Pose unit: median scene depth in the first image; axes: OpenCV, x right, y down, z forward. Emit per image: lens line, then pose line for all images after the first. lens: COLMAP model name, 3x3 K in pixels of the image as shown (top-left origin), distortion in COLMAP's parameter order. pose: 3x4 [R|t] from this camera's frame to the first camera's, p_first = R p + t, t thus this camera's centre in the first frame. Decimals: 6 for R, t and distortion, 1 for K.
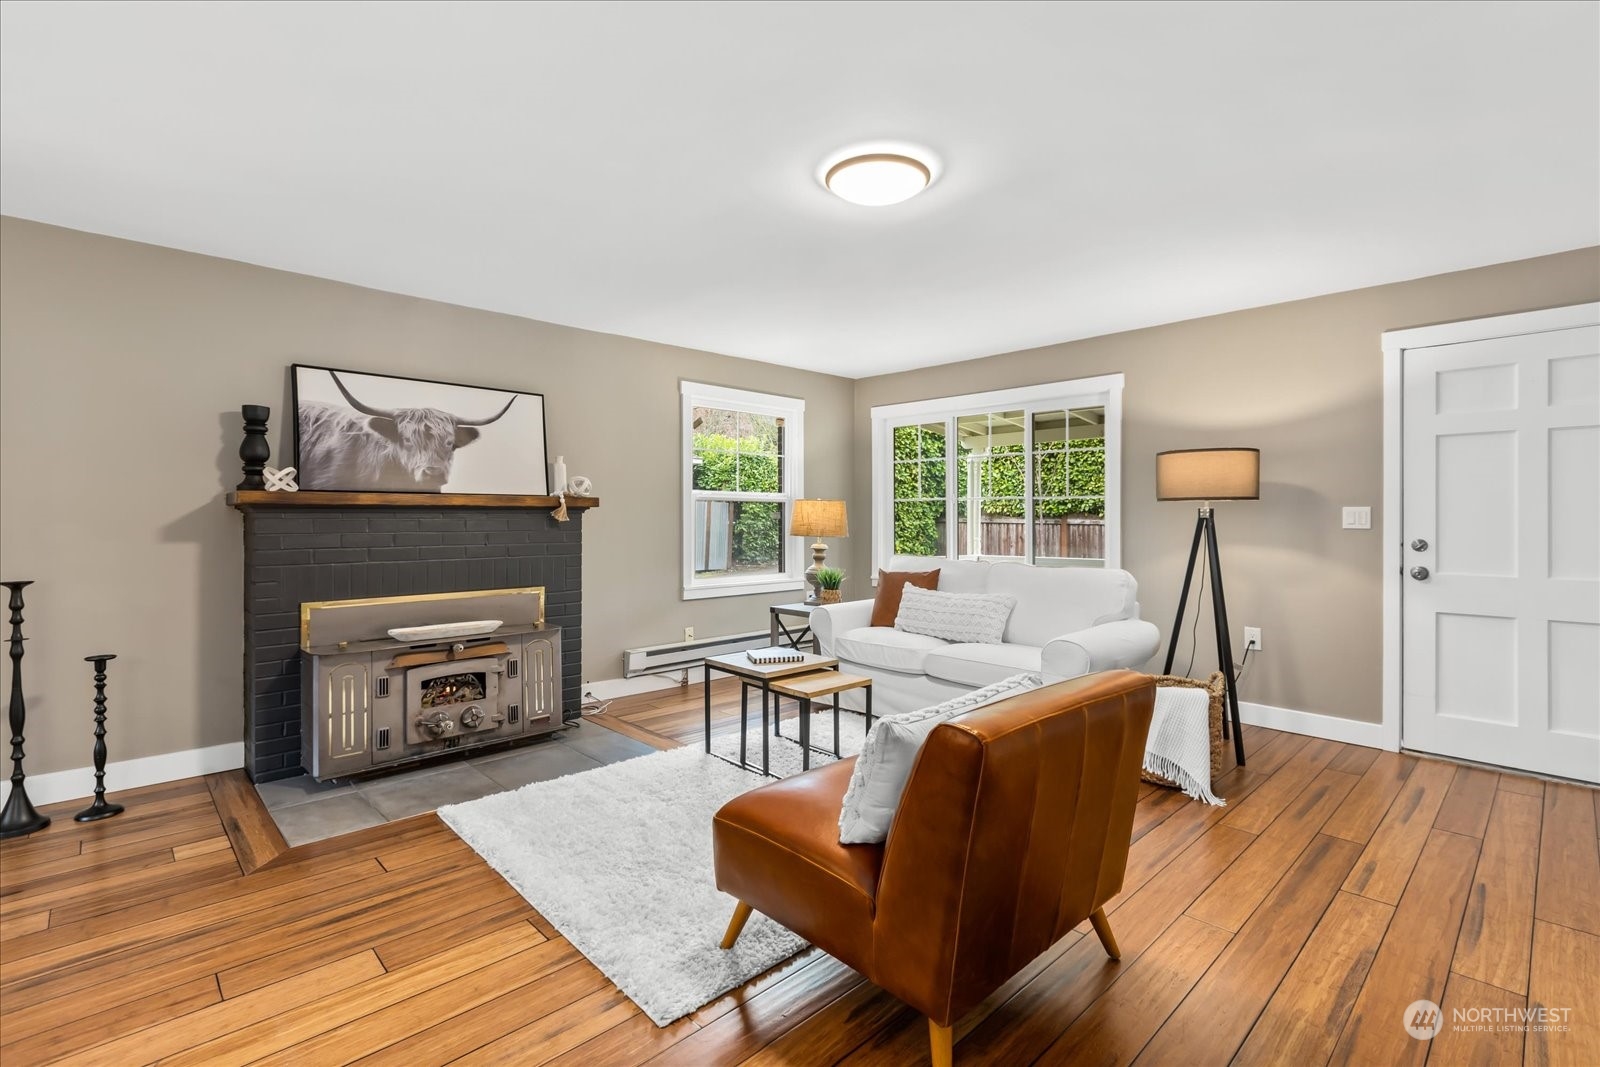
lens RADIAL K [[693.9, 0, 798.7], [0, 693.9, 524.5], [0, 0, 1]] dist [0.001929, -0.000076]
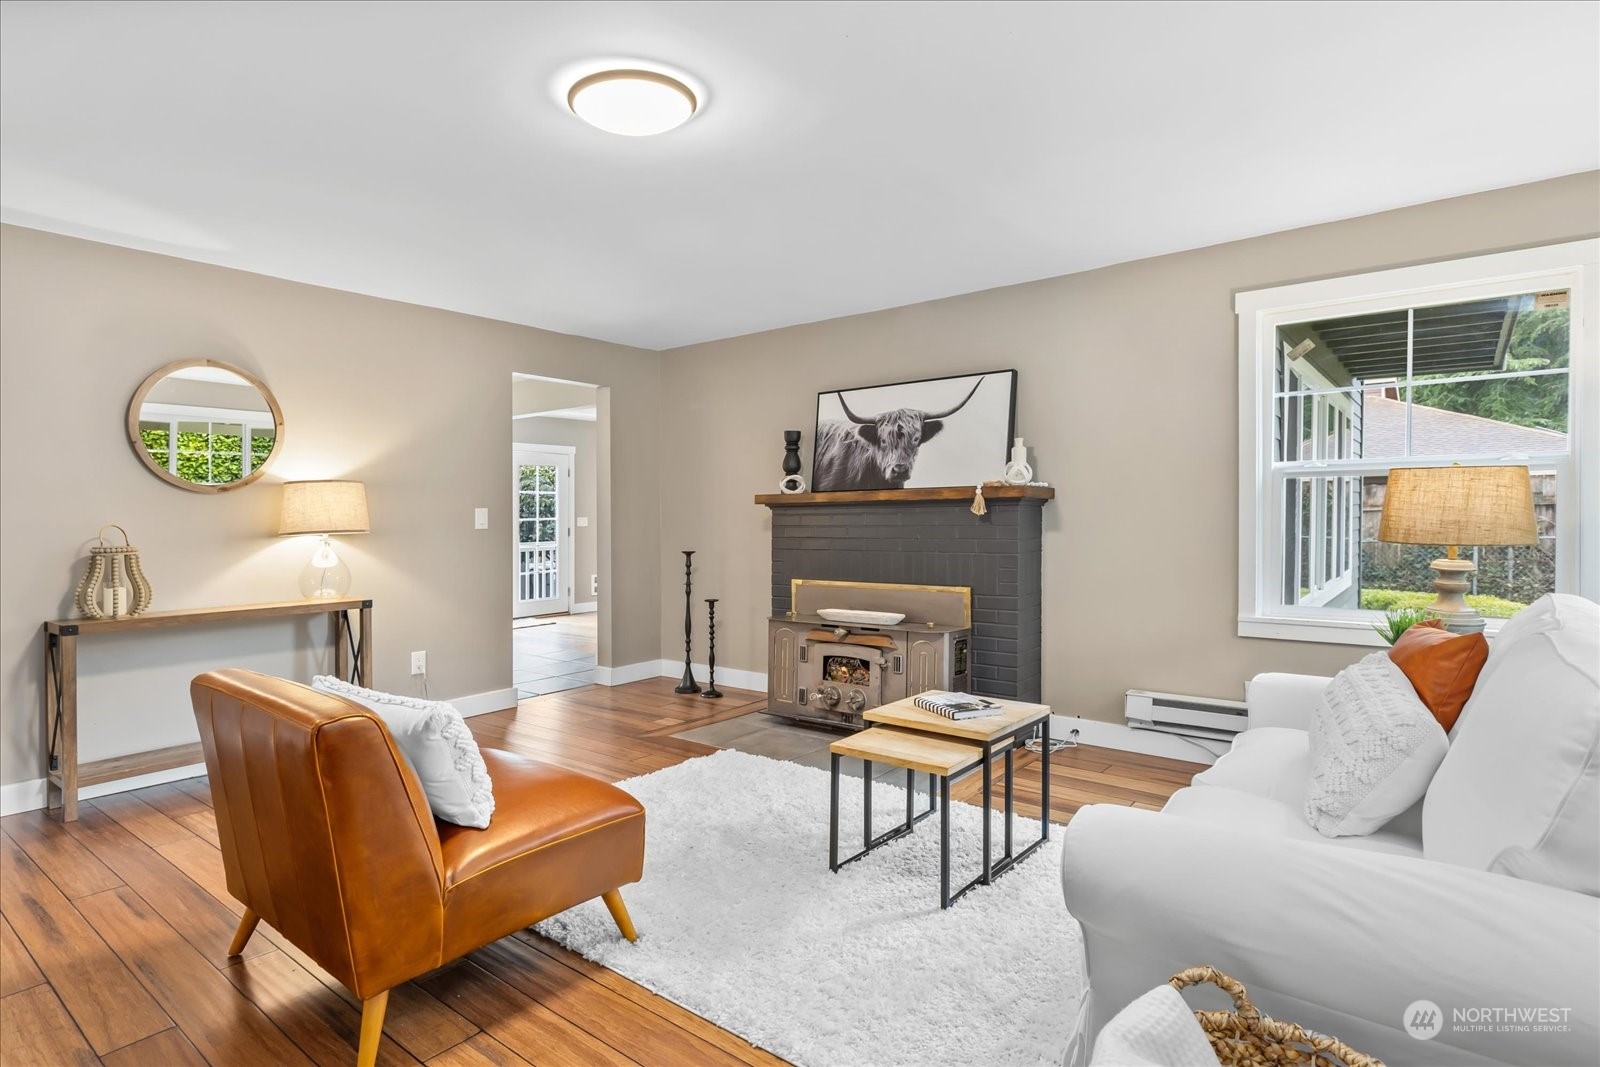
lens RADIAL K [[836.1, 0, 799.6], [0, 836.1, 527.4], [0, 0, 1]] dist [0.004022, 0.000368]
pose [[0.171665, 0.011457, -0.985089, 0.739779], [0.001445, 0.999928, 0.011882, -0.002336], [0.985154, -0.003463, 0.171636, 0.664416]]
